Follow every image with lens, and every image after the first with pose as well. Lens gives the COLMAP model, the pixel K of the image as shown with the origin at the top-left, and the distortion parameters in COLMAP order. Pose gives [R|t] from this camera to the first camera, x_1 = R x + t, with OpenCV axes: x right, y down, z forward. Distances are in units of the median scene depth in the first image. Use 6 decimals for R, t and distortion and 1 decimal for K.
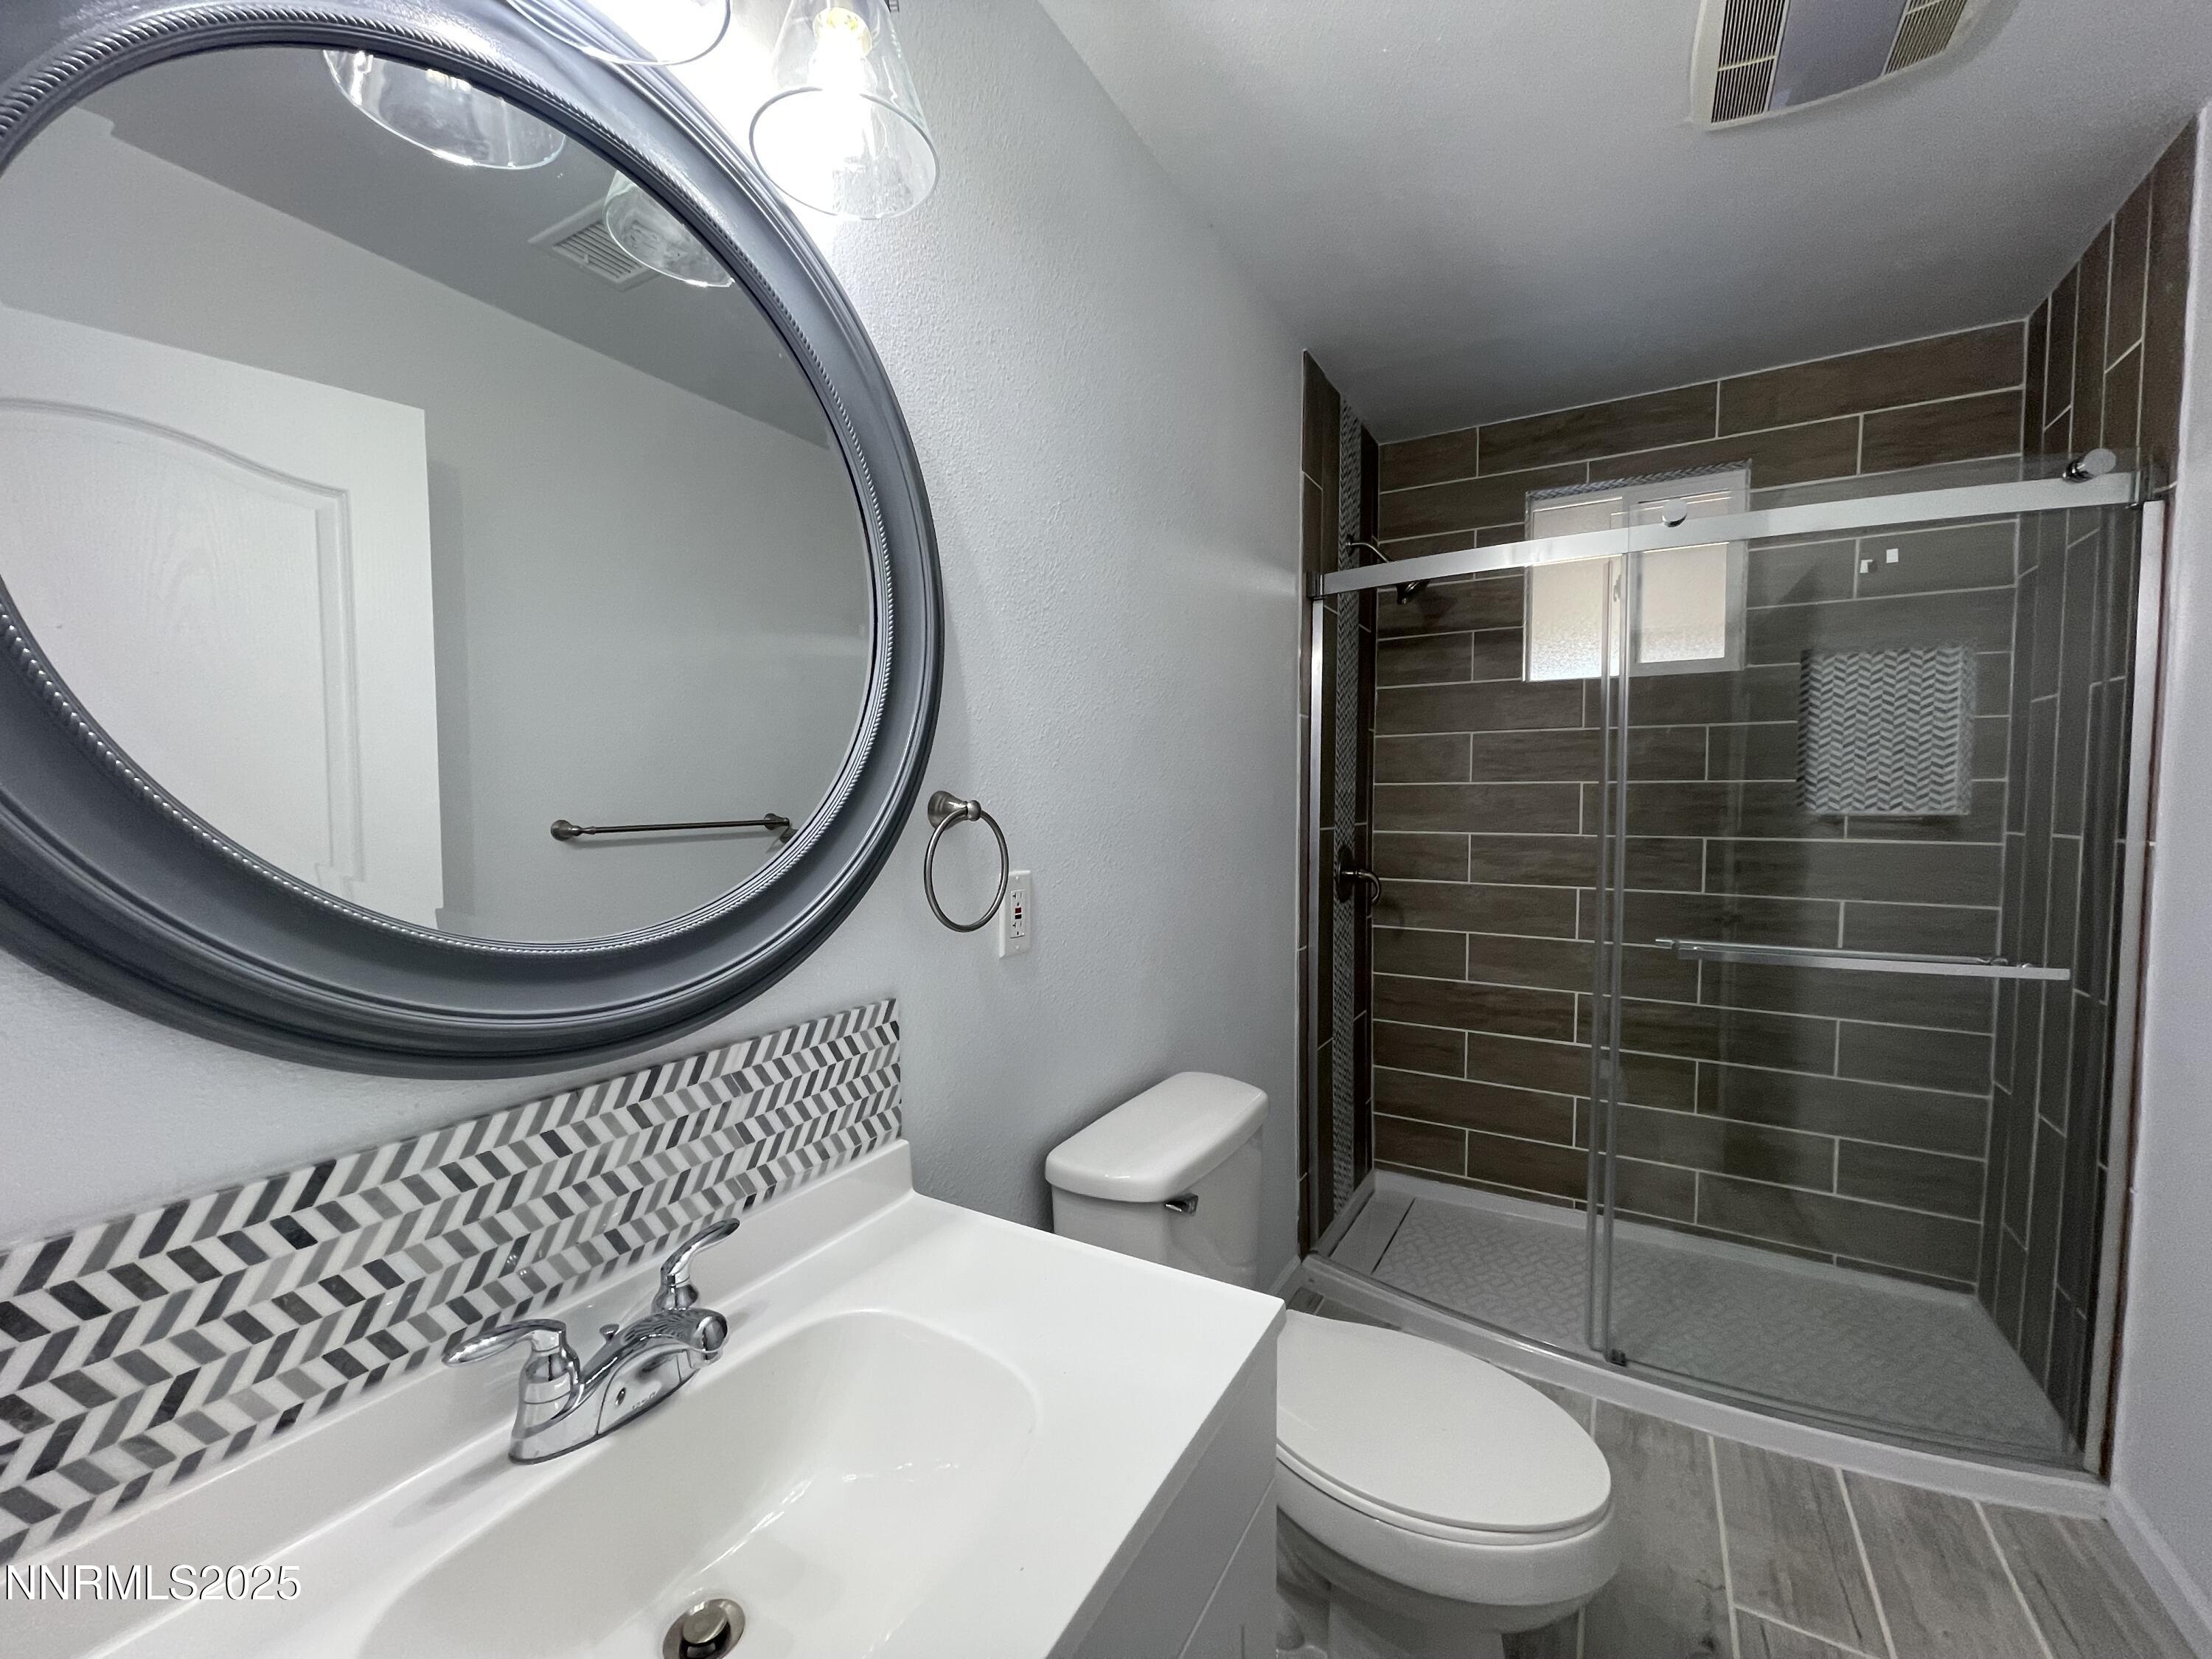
lens RADIAL K [[888.7, 0, 1094.2], [0, 888.7, 841.2], [0, 0, 1]] dist [-0.000366, -0.000172]
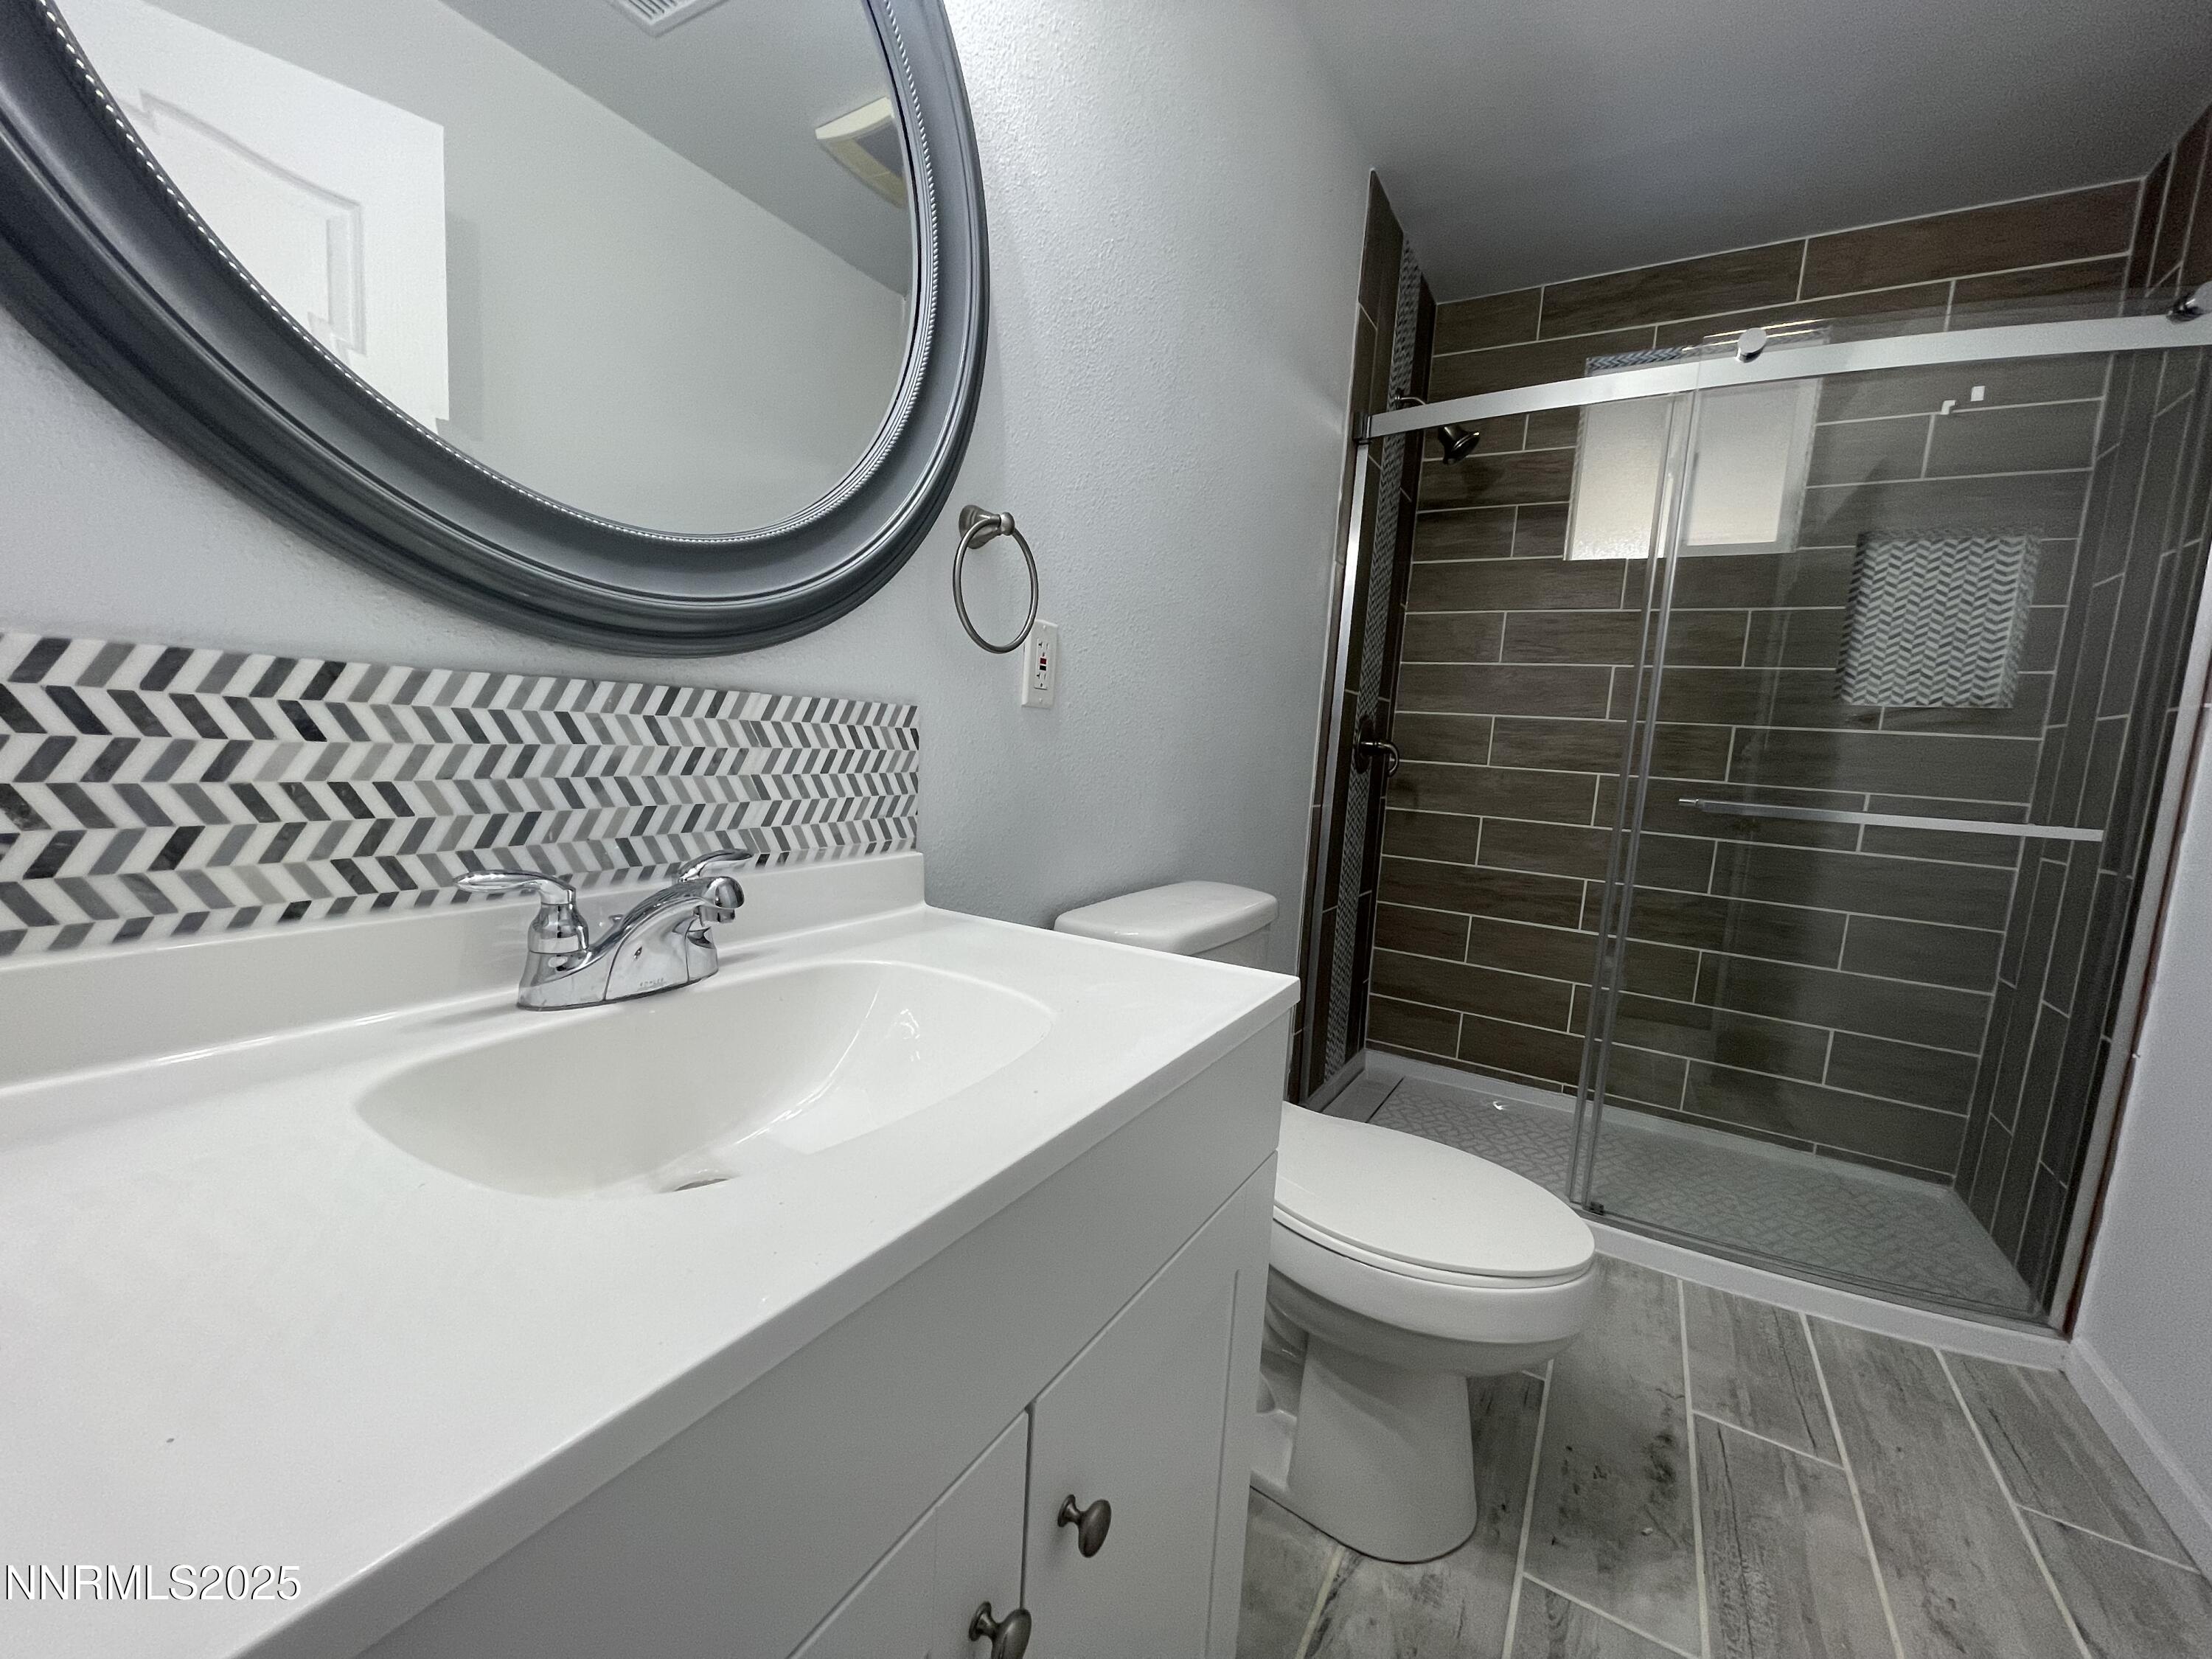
lens RADIAL K [[888.7, 0, 1094.7], [0, 888.7, 838.2], [0, 0, 1]] dist [-0.000366, -0.000172]
pose [[0.997746, 0.067074, -0.001746, -0.011820], [-0.066813, 0.995579, 0.066026, 0.159280], [0.006167, -0.065760, 0.997816, 0.013208]]
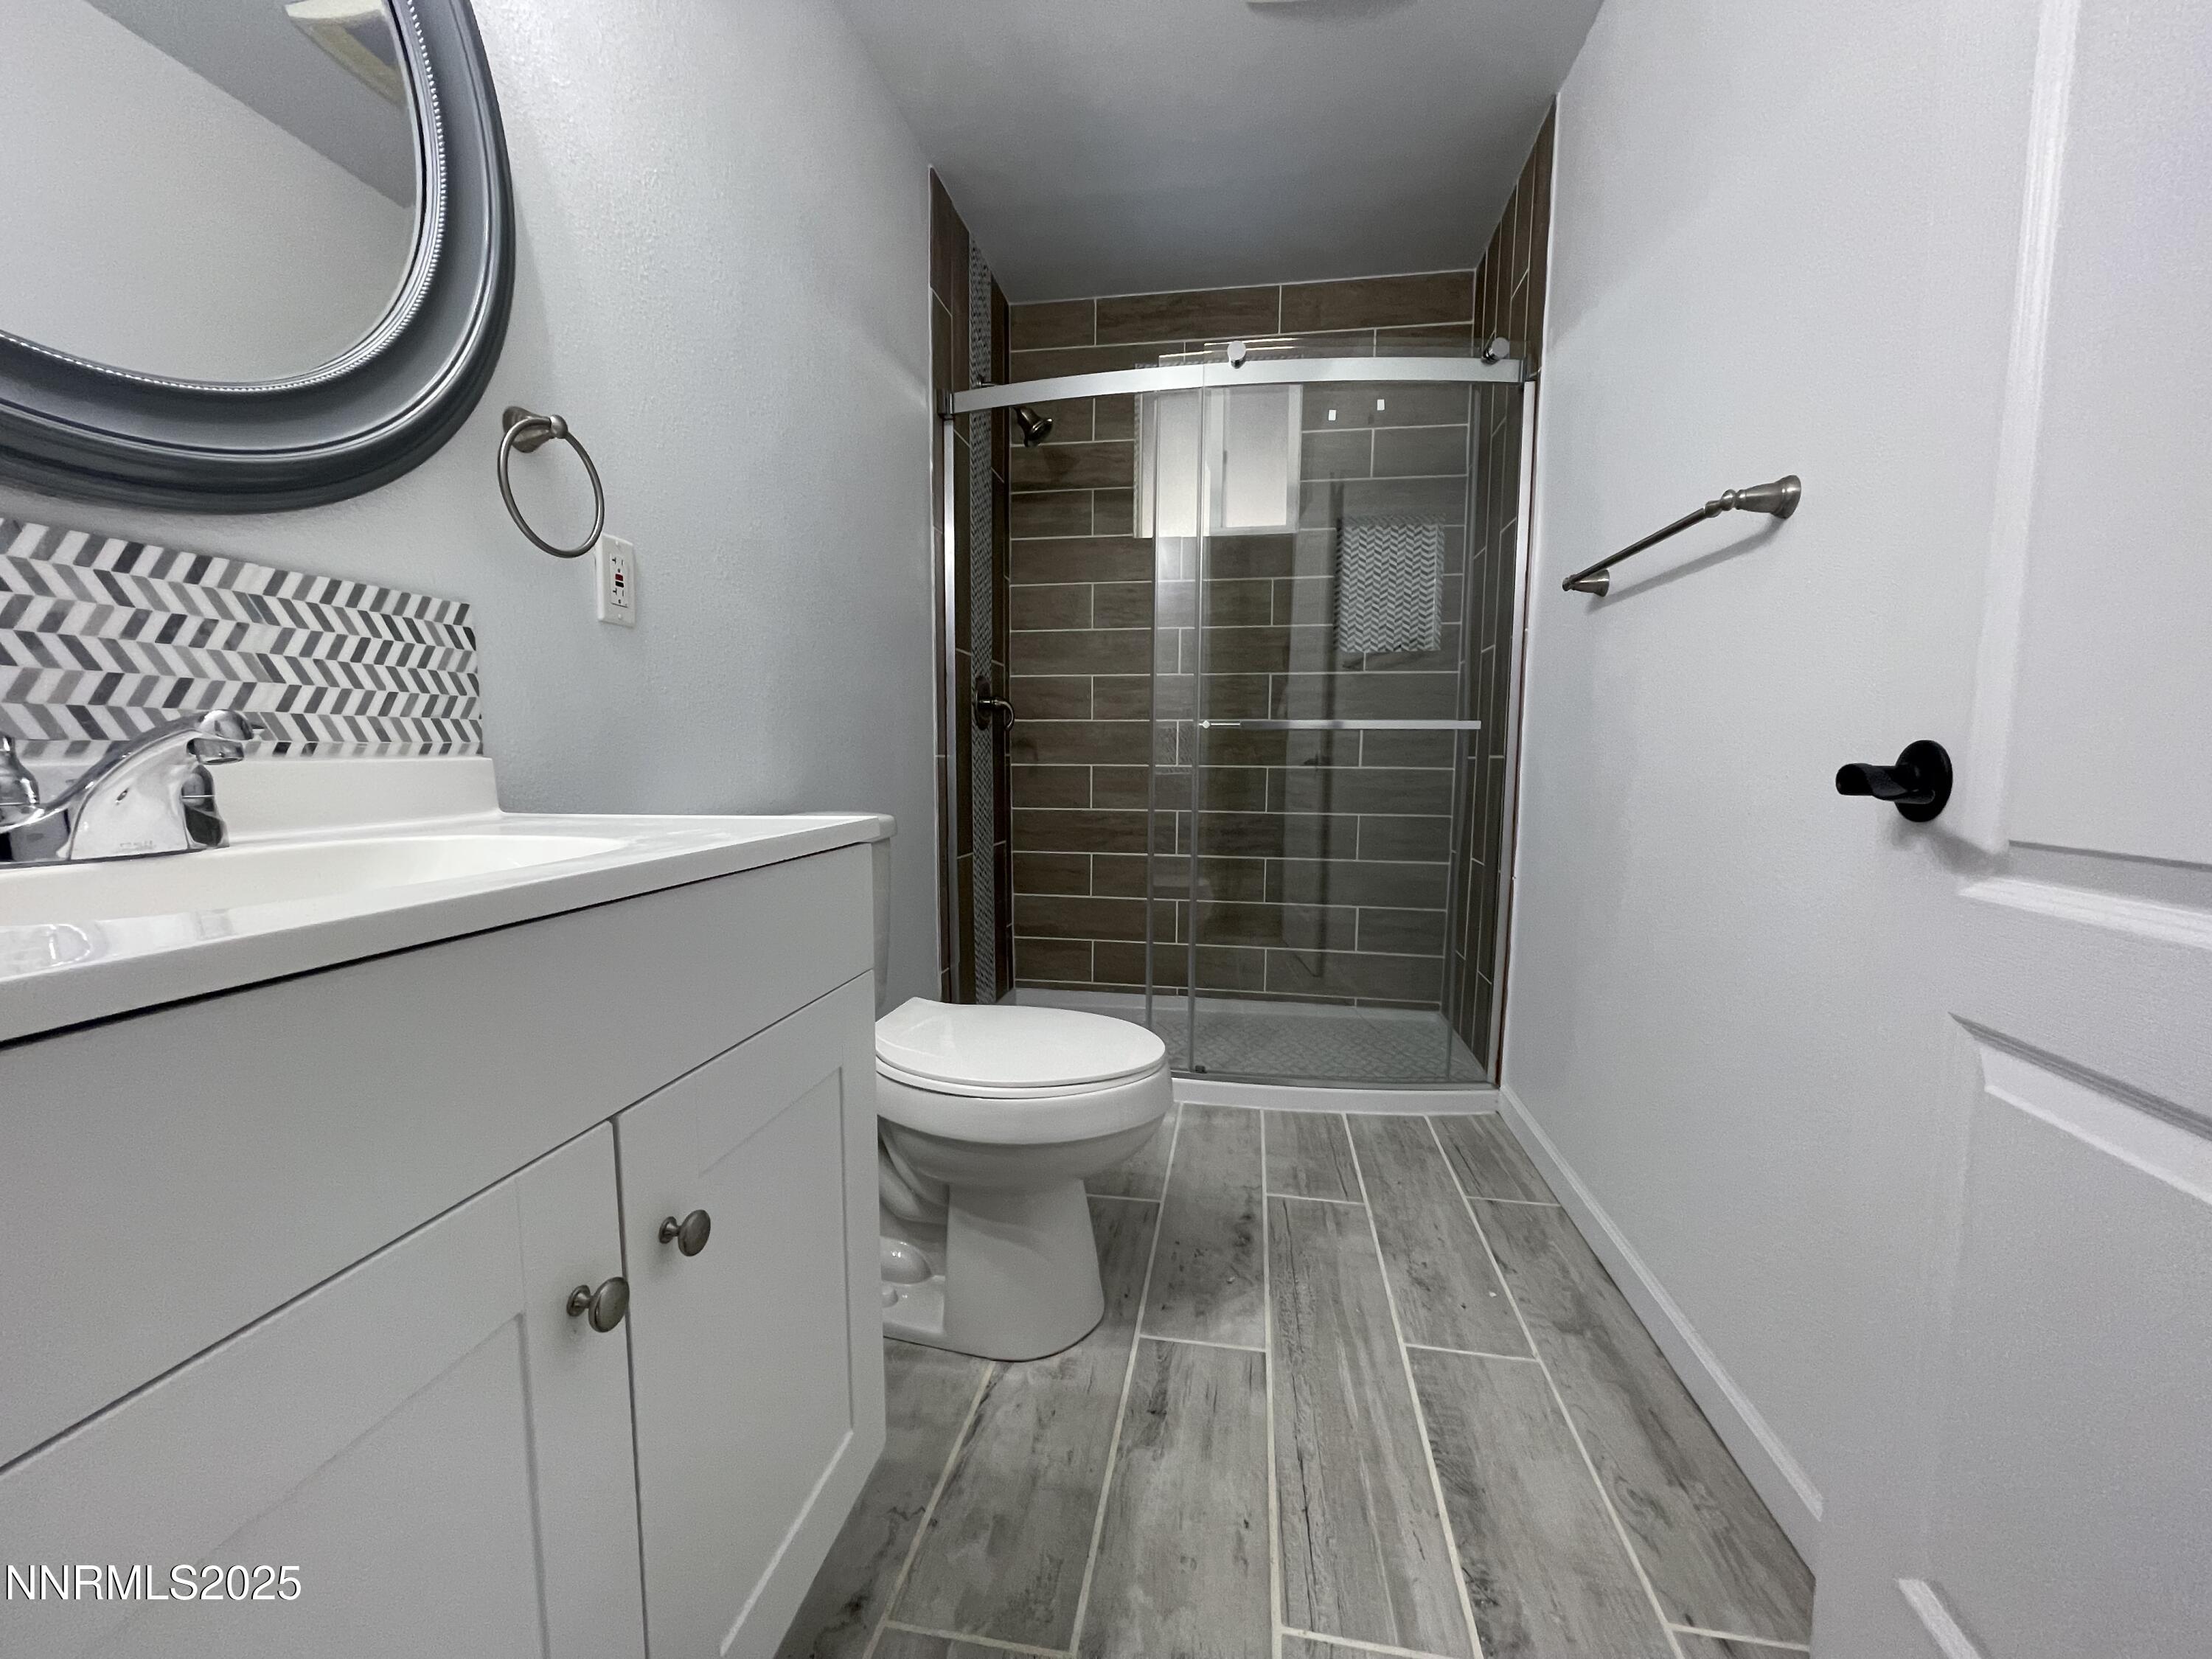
lens RADIAL K [[888.7, 0, 1091.5], [0, 888.7, 837.3], [0, 0, 1]] dist [-0.000366, -0.000172]
pose [[0.933200, -0.025285, 0.358466, 0.030871], [0.009508, 0.998910, 0.045706, 0.251938], [-0.359231, -0.039245, 0.932423, -0.079429]]
